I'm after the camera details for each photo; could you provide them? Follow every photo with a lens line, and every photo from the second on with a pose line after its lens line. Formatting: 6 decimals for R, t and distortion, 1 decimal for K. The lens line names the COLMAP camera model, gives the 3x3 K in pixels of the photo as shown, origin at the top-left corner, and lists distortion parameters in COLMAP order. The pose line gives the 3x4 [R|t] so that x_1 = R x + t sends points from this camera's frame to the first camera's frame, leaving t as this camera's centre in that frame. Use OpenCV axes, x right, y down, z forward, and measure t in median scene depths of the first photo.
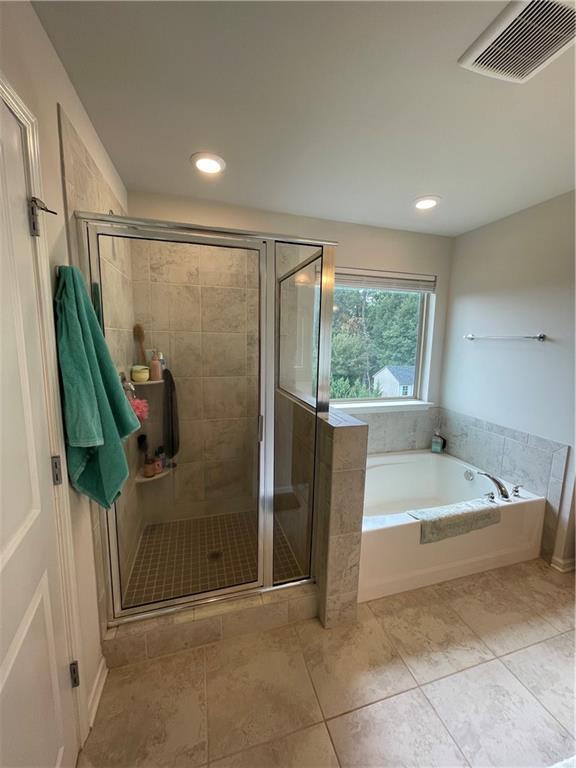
lens RADIAL K [[307.1, 0, 290.1], [0, 307.1, 383.9], [0, 0, 1]] dist [-0.000111, 0.000131]
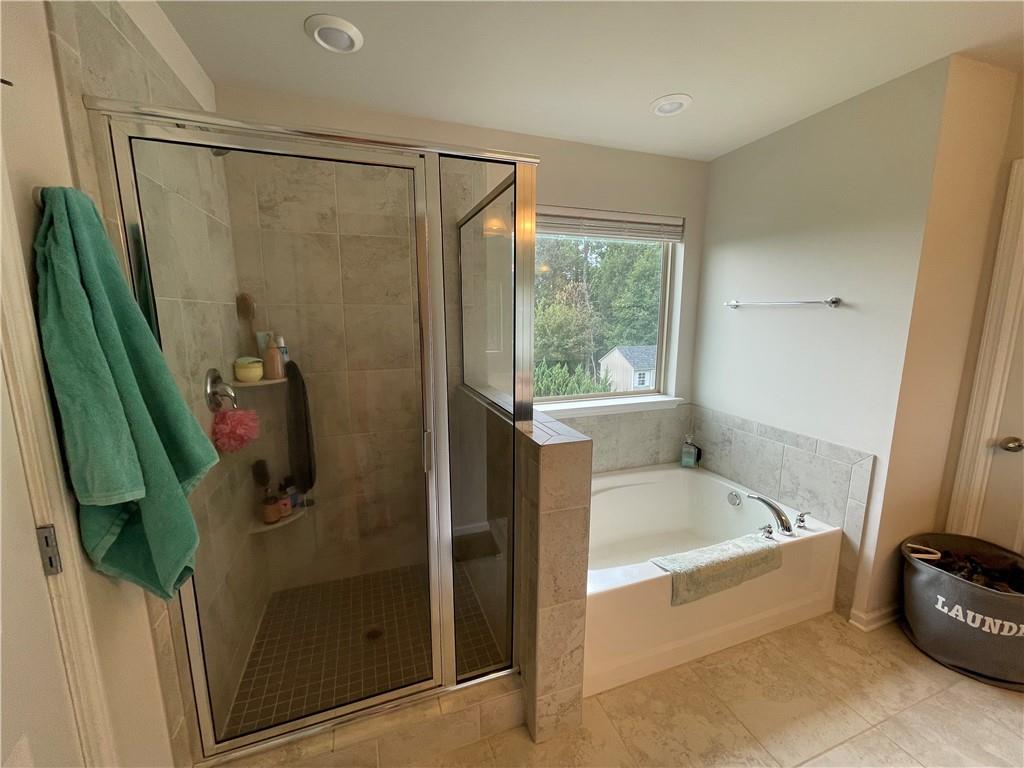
lens RADIAL K [[409.5, 0, 510.4], [0, 409.5, 385.4], [0, 0, 1]] dist [-0.000111, 0.000131]
pose [[0.998395, -0.029343, 0.048449, 0.031304], [0.027935, 0.999175, 0.029472, -0.010461], [-0.049274, -0.028072, 0.998391, 0.106057]]
